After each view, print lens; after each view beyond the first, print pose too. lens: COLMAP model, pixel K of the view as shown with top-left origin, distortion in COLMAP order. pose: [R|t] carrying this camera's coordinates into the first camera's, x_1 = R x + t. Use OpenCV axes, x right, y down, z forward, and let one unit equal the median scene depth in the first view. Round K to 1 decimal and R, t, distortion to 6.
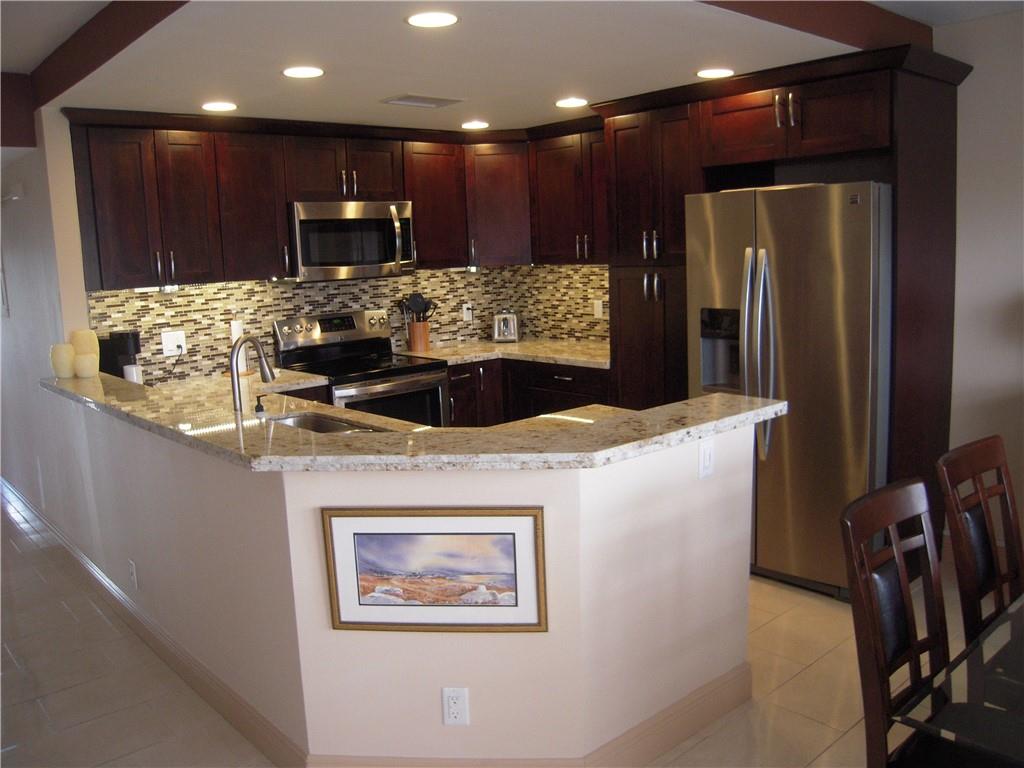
lens RADIAL K [[836.9, 0, 512.0], [0, 836.9, 384.0], [0, 0, 1]] dist [-0.122908, 0.058871]
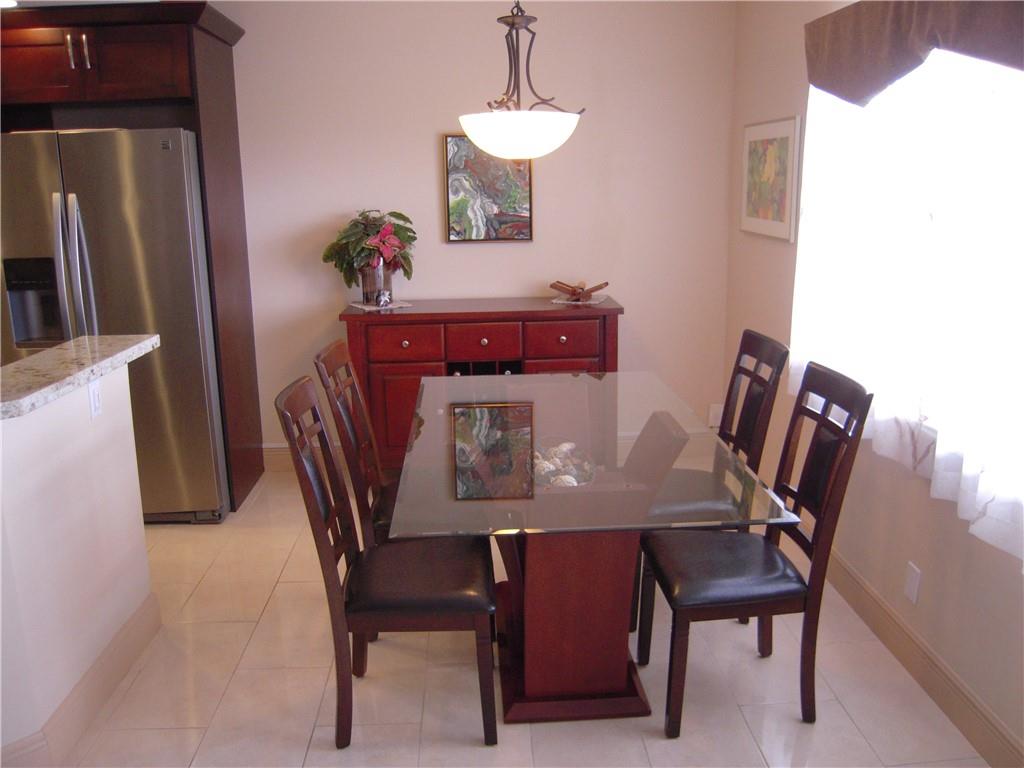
lens RADIAL K [[836.9, 0, 512.0], [0, 836.9, 384.0], [0, 0, 1]] dist [-0.122908, 0.058871]
pose [[0.629009, -0.149693, 0.762850, -0.109830], [0.108458, 0.988587, 0.104560, 0.013277], [-0.769795, 0.016968, 0.638065, -0.006608]]
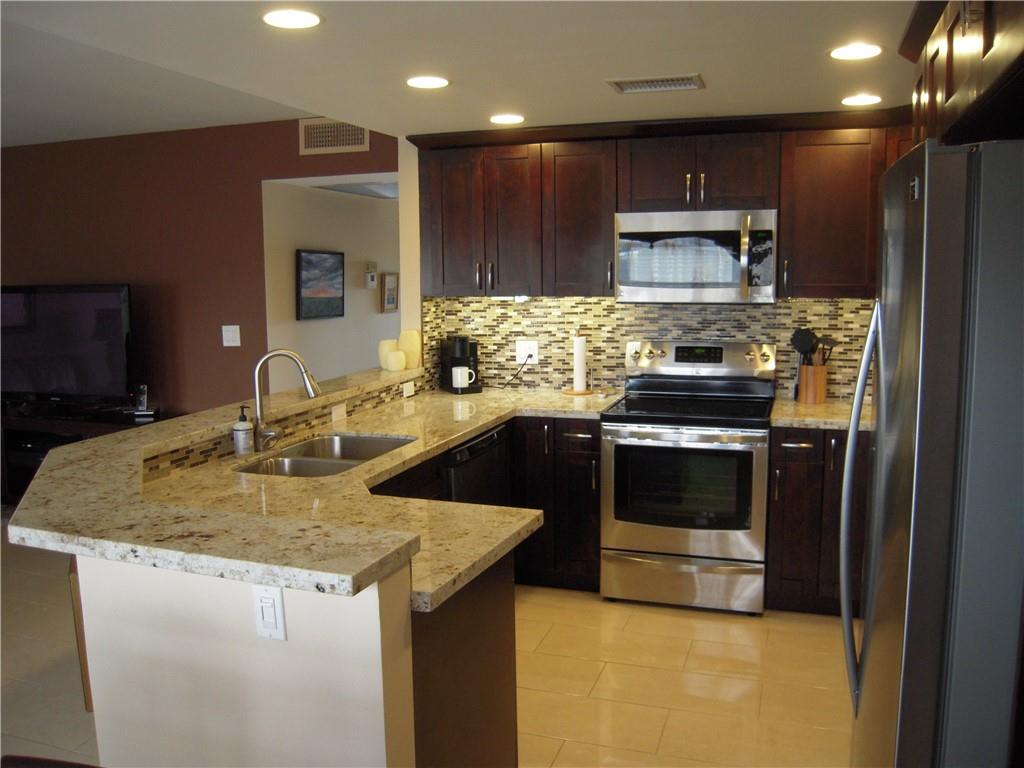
lens RADIAL K [[836.9, 0, 512.0], [0, 836.9, 384.0], [0, 0, 1]] dist [-0.122908, 0.058871]
pose [[0.498468, 0.148866, -0.854031, 0.480579], [-0.148495, 0.985248, 0.085067, -0.097172], [0.854095, 0.084416, 0.513220, 0.453440]]
